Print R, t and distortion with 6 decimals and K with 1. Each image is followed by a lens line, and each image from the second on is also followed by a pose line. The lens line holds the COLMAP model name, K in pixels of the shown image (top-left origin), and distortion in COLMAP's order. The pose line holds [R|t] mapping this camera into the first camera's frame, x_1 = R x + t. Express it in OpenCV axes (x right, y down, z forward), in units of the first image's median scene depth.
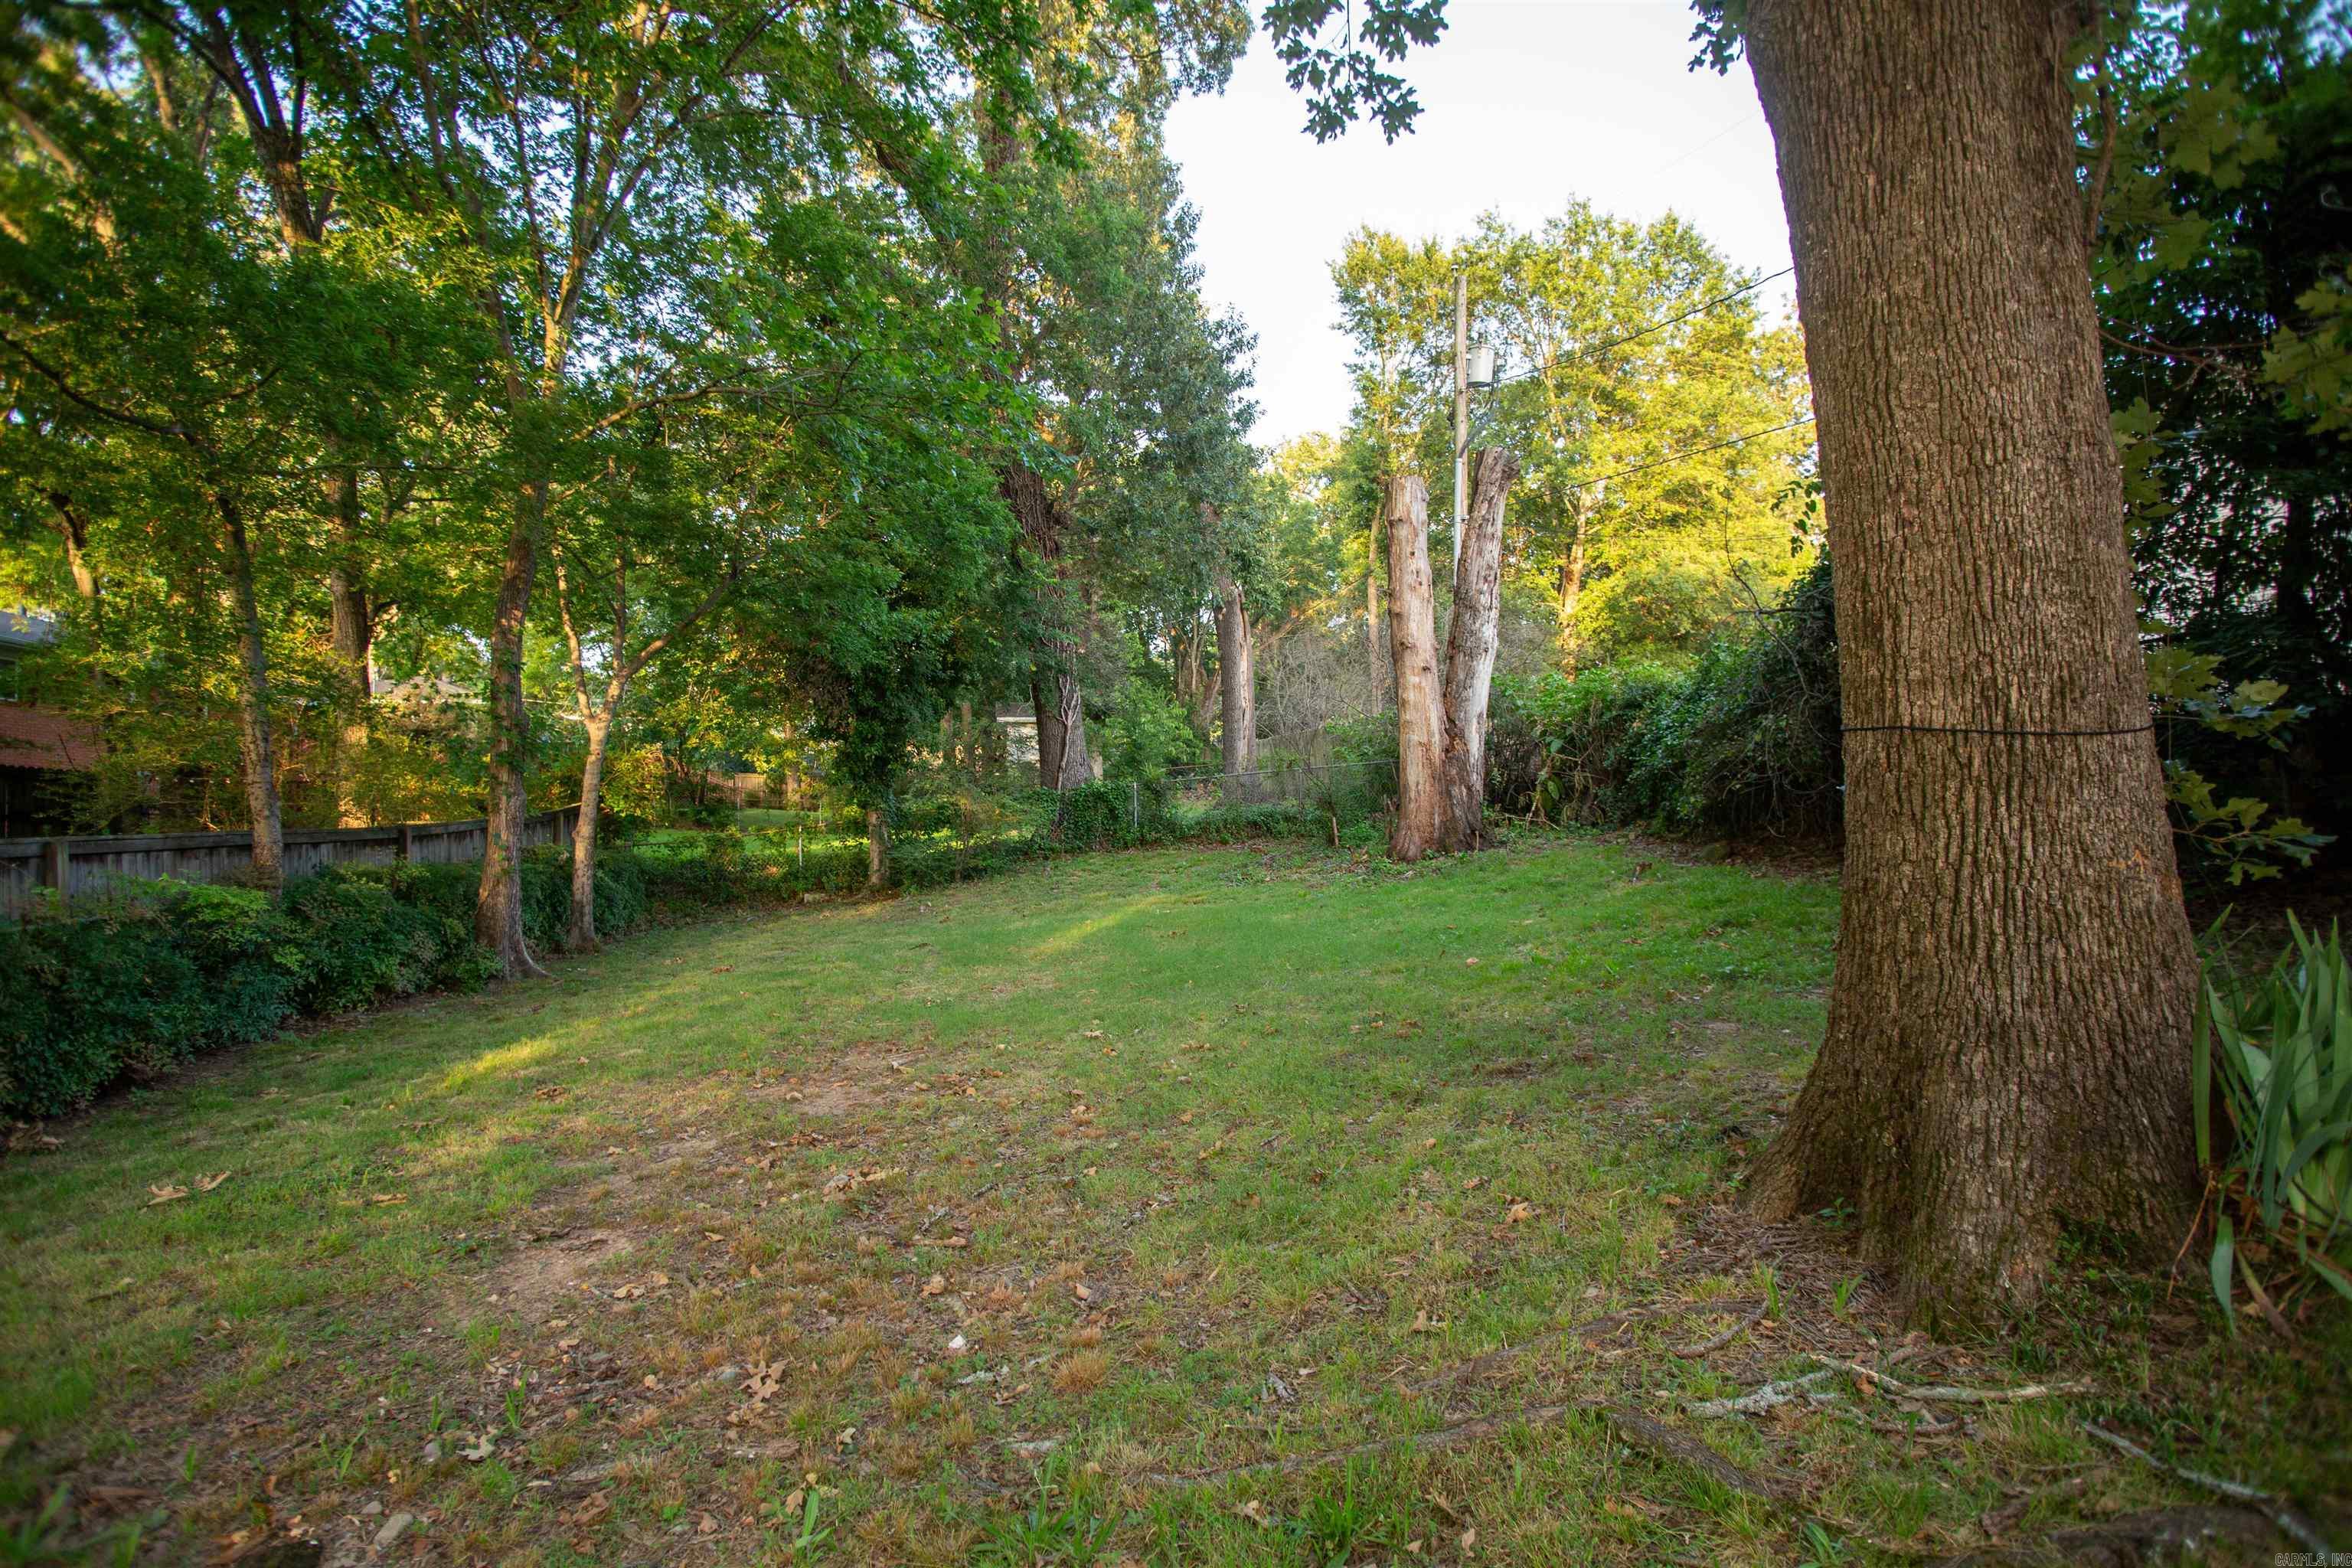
lens RADIAL K [[1170.1, 0, 1169.0], [0, 1170.1, 797.4], [0, 0, 1]] dist [-0.096765, 0.046802]
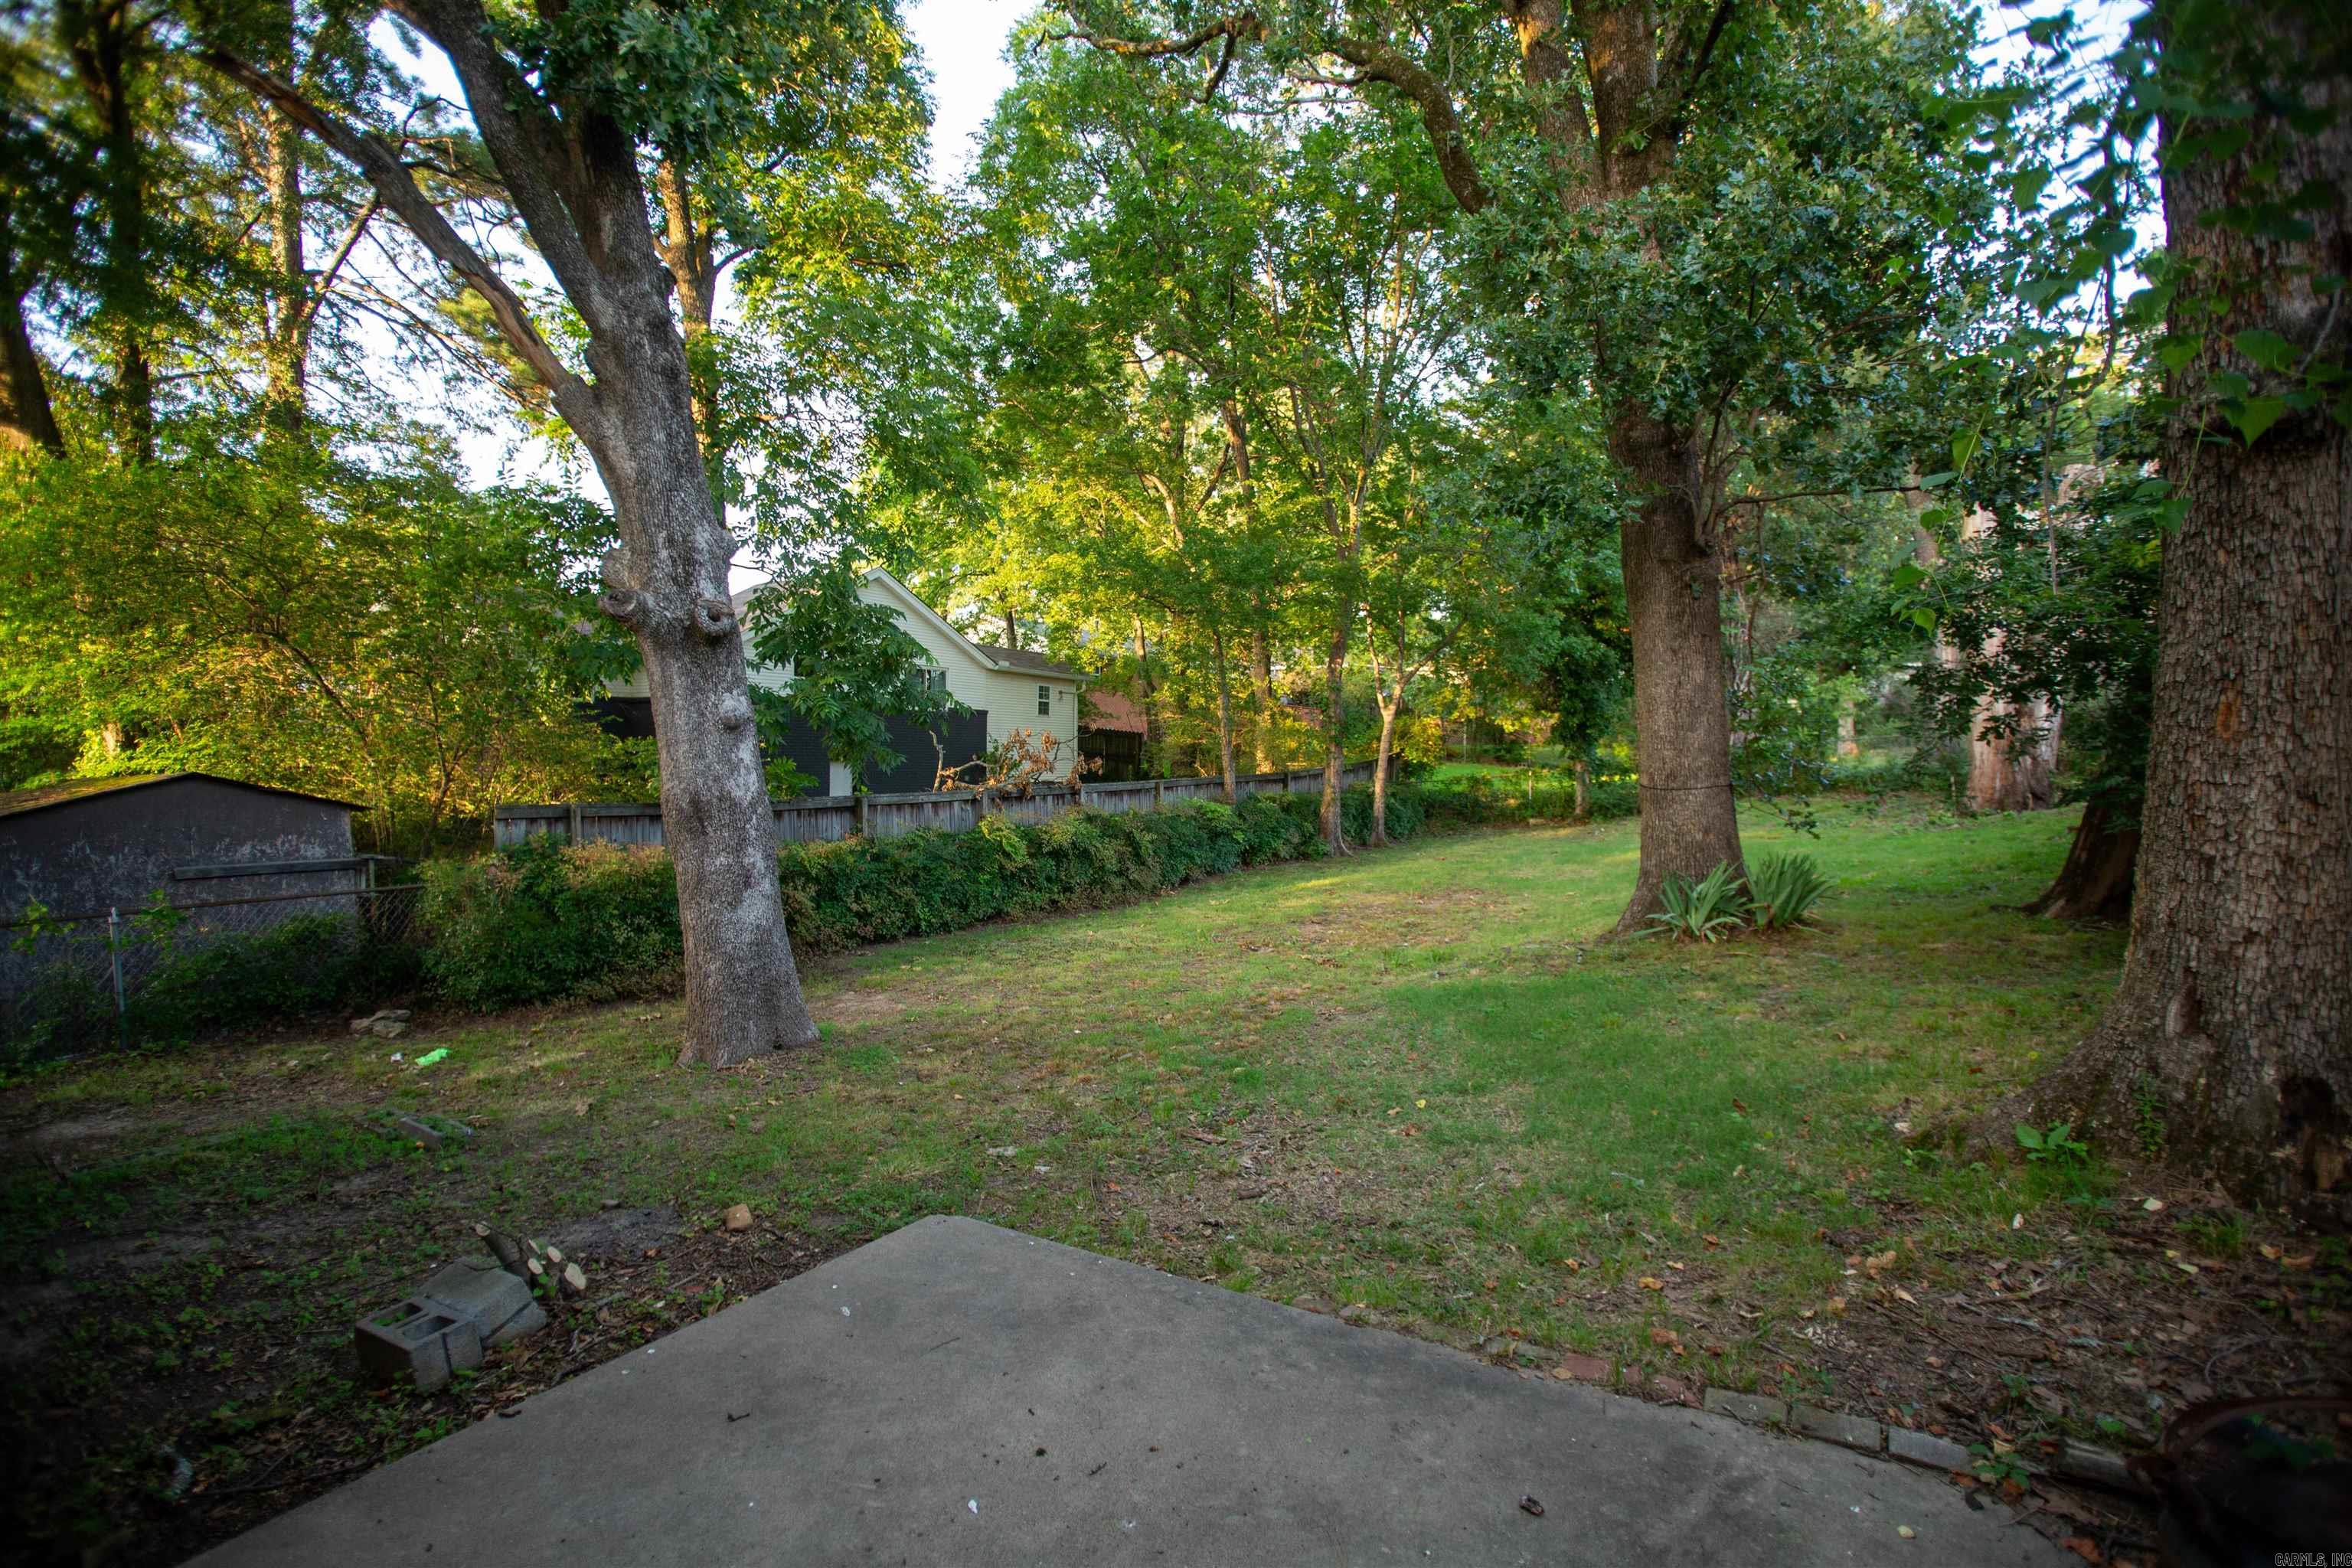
lens RADIAL K [[1150.4, 0, 1168.8], [0, 1150.4, 801.2], [0, 0, 1]] dist [-0.088625, 0.040803]
pose [[0.760583, 0.040476, -0.647978, 0.395393], [0.004228, 0.997725, 0.067287, -0.054231], [0.649227, -0.053917, 0.758681, -0.553418]]
